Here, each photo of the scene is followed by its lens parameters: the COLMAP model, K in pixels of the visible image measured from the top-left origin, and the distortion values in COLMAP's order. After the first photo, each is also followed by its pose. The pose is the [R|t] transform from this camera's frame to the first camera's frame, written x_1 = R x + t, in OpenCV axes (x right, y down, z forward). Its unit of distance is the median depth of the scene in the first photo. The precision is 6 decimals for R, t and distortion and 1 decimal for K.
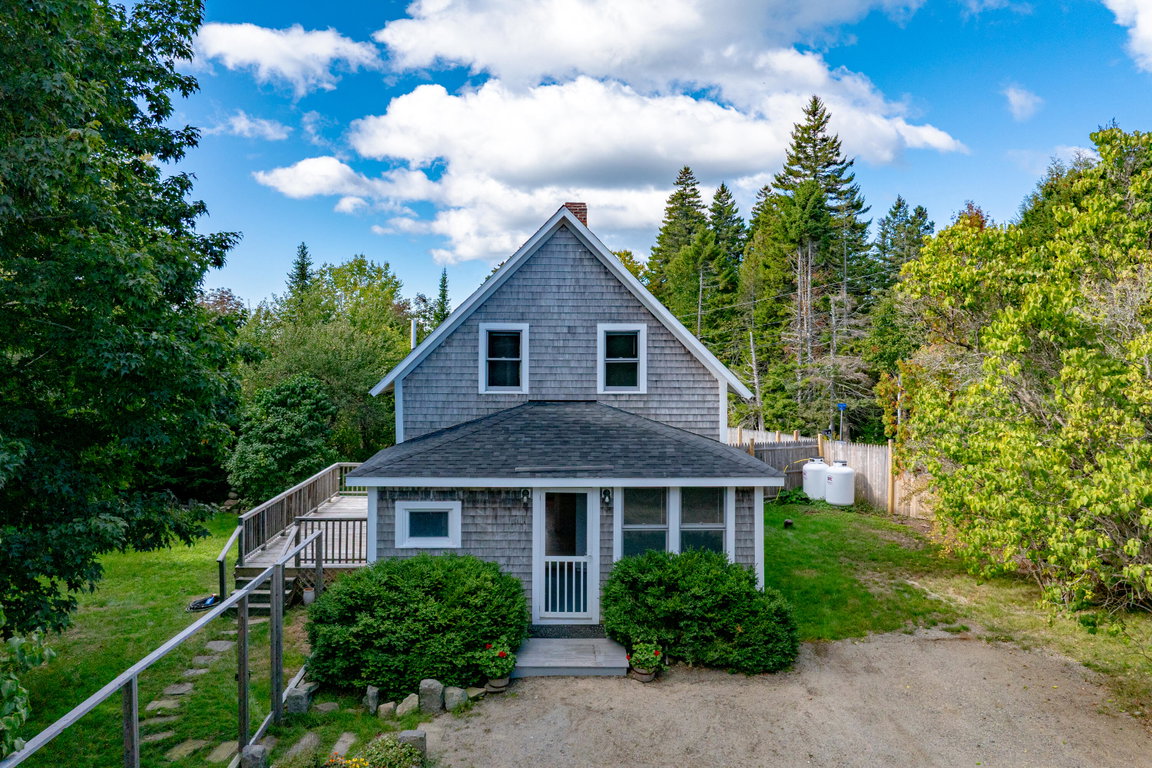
lens RADIAL K [[753.6, 0, 576.0], [0, 753.6, 384.0], [0, 0, 1]] dist [-0.035478, -0.003382]
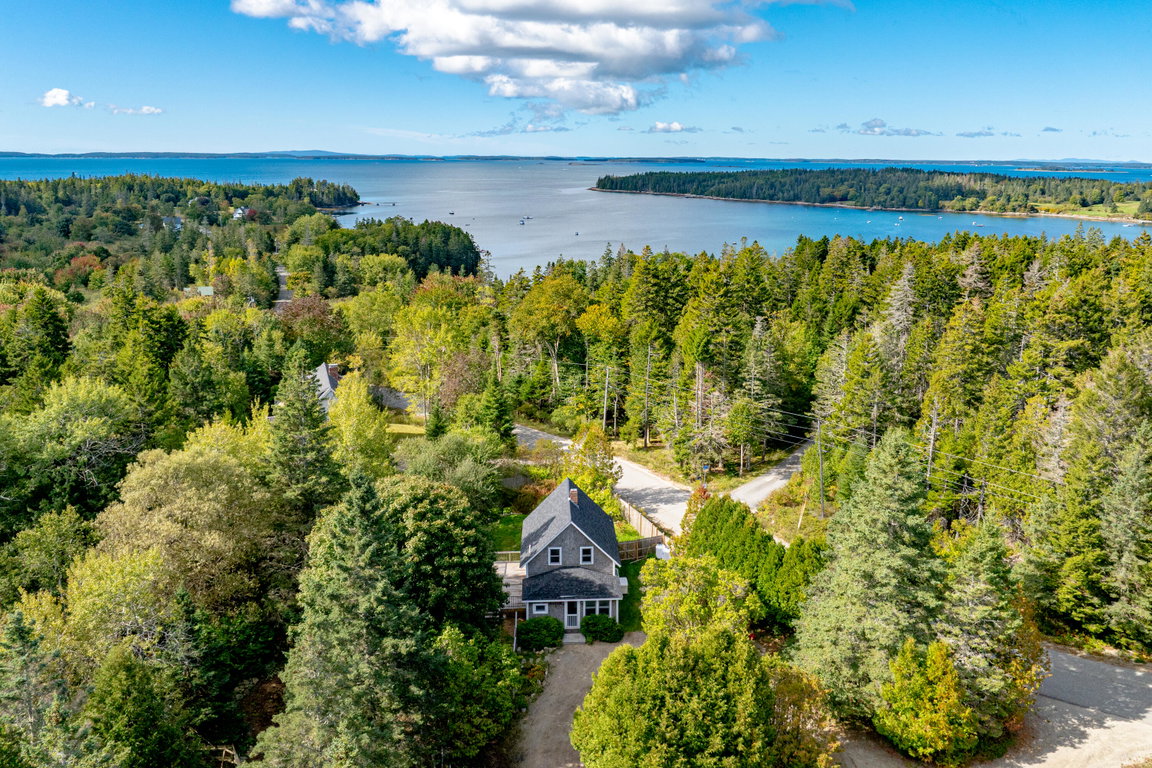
lens RADIAL K [[753.6, 0, 576.0], [0, 753.6, 384.0], [0, 0, 1]] dist [-0.035478, -0.003382]
pose [[0.999941, -0.000916, 0.010818, -0.037543], [-0.001417, 0.976914, 0.213628, -1.988936], [-0.010764, -0.213631, 0.976855, -2.933218]]
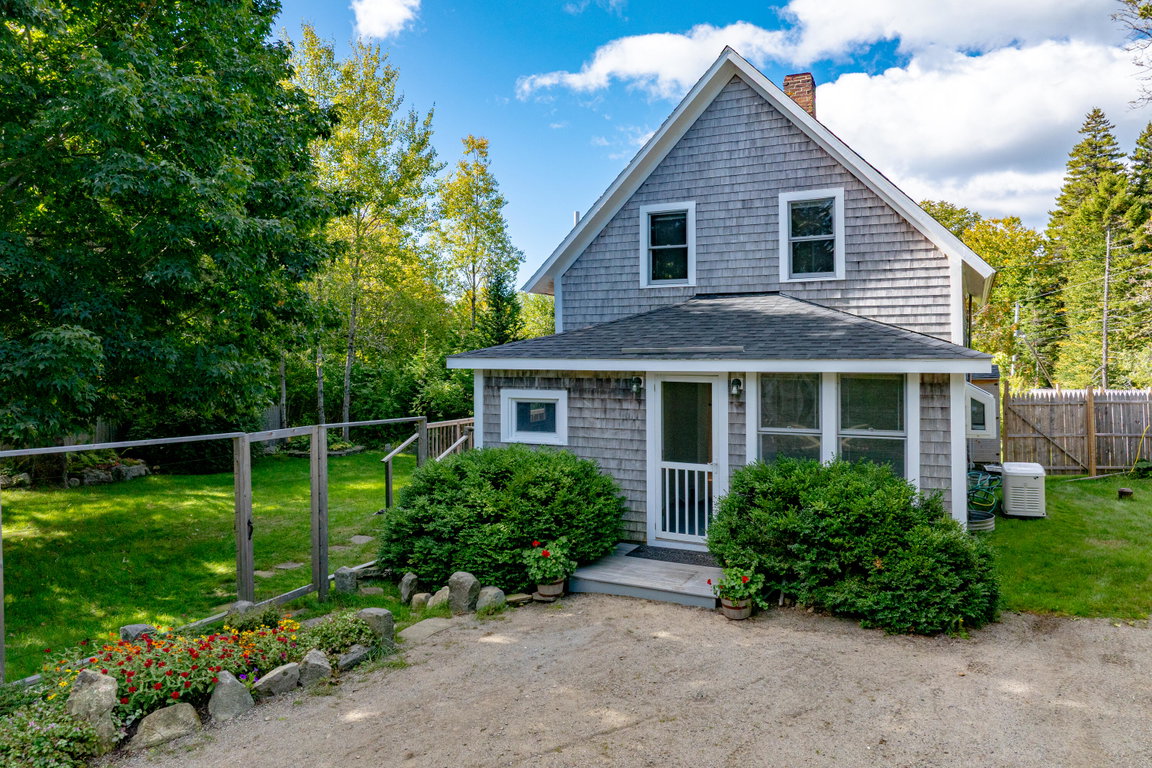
lens RADIAL K [[759.7, 0, 599.0], [0, 759.7, 385.3], [0, 0, 1]] dist [-0.021207, -0.003406]
pose [[0.896525, 0.008732, -0.442906, 0.257291], [-0.007696, 0.999962, 0.004138, 0.144636], [0.442926, -0.000301, 0.896558, 0.242320]]
